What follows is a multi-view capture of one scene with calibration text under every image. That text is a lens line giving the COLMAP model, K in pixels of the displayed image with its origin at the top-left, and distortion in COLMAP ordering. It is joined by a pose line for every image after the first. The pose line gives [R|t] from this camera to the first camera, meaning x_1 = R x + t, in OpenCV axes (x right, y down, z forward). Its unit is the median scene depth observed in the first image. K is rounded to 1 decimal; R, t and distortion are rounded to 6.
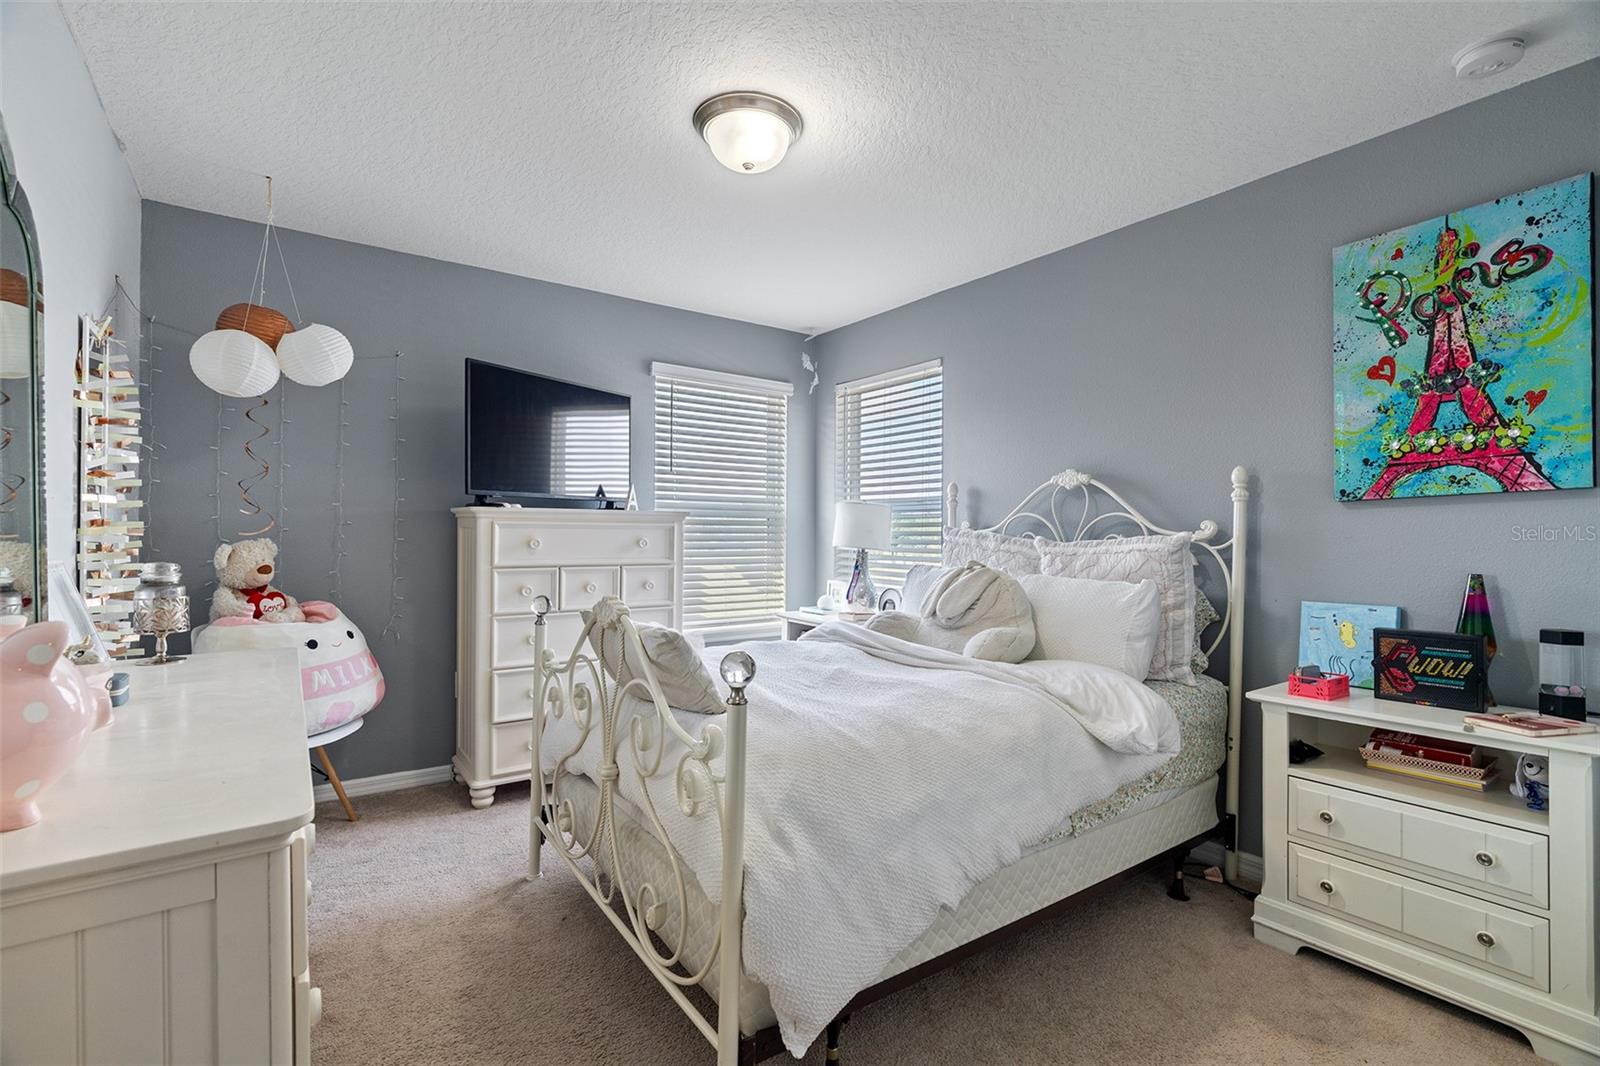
lens RADIAL K [[726.6, 0, 799.7], [0, 726.6, 536.9], [0, 0, 1]] dist [-0.002336, 0.000024]
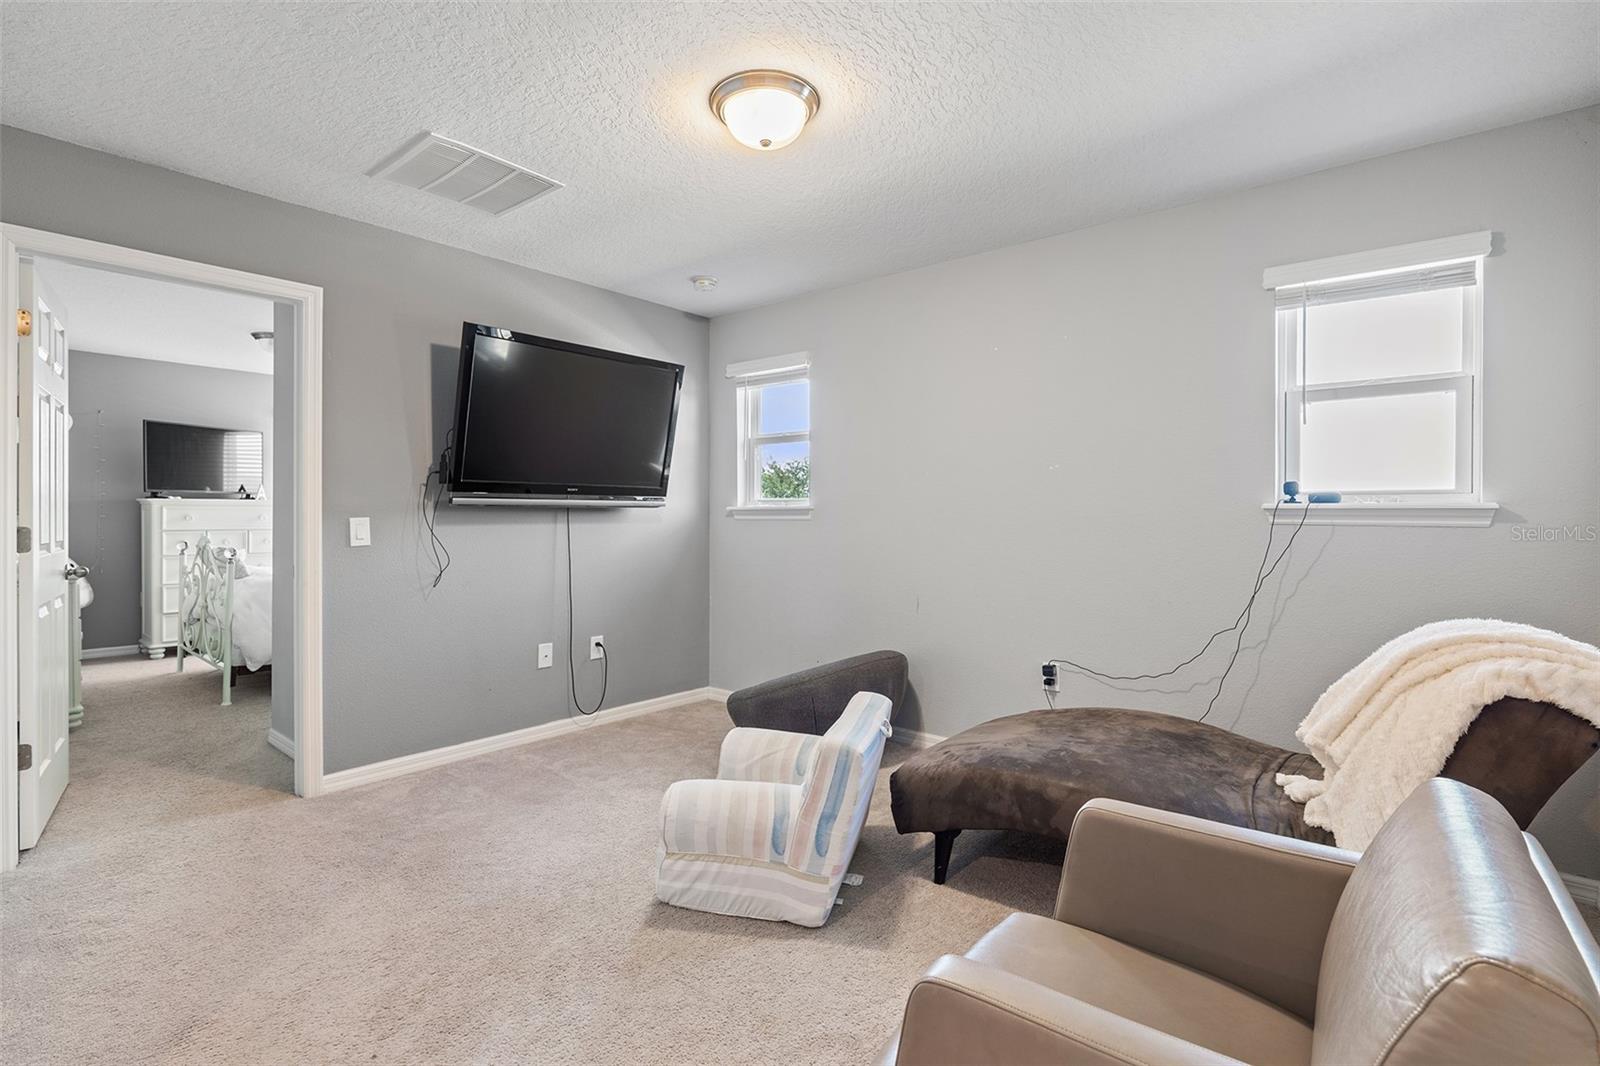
lens RADIAL K [[726.6, 0, 798.9], [0, 726.6, 520.5], [0, 0, 1]] dist [-0.002336, 0.000024]
pose [[0.965162, -0.004383, 0.261616, 0.675606], [0.003896, 0.999990, 0.002382, 0.017603], [-0.261623, -0.001280, 0.965169, -1.241383]]
